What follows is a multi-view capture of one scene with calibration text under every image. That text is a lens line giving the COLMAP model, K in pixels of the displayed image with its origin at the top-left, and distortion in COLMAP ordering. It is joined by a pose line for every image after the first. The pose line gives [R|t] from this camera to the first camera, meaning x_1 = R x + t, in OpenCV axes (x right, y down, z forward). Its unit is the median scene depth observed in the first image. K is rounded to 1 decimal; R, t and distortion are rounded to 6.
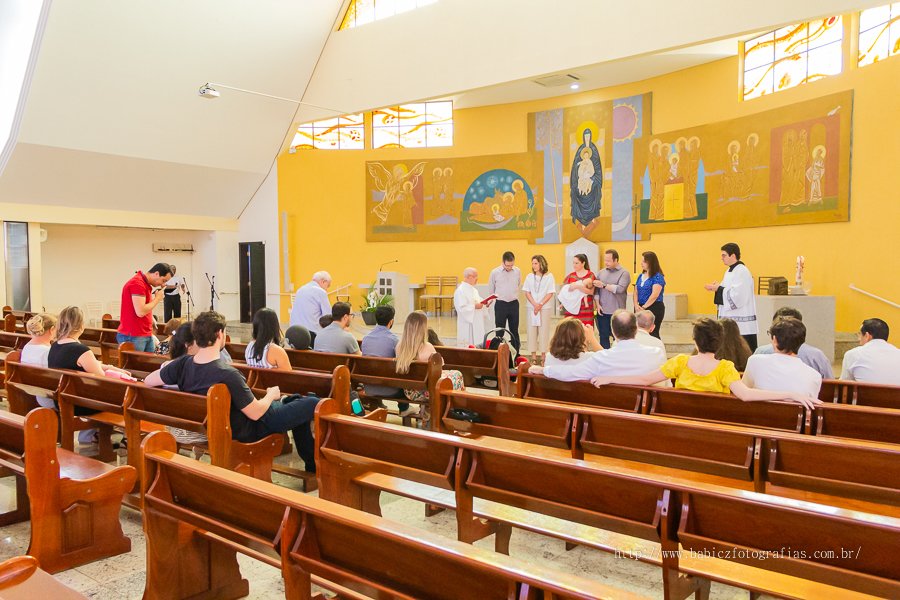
lens RADIAL K [[767.4, 0, 450.9], [0, 767.4, 300.9], [0, 0, 1]] dist [0.036330, -0.026478]
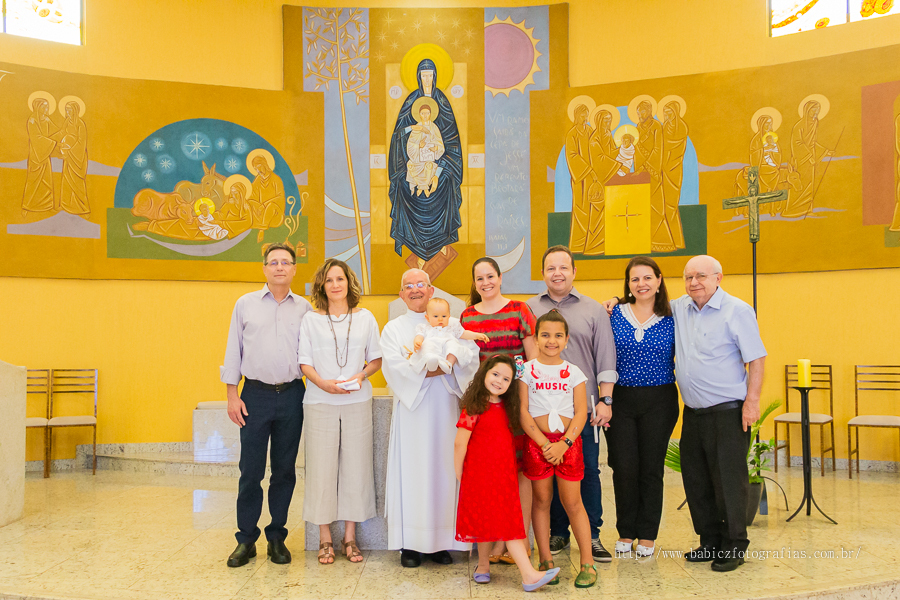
lens RADIAL K [[767.4, 0, 441.8], [0, 767.4, 342.1], [0, 0, 1]] dist [0.036330, -0.026478]
pose [[0.778471, 0.013339, 0.627538, -0.113838], [0.026185, 0.998214, -0.053702, -0.021673], [-0.627134, 0.058237, 0.776732, 0.629072]]
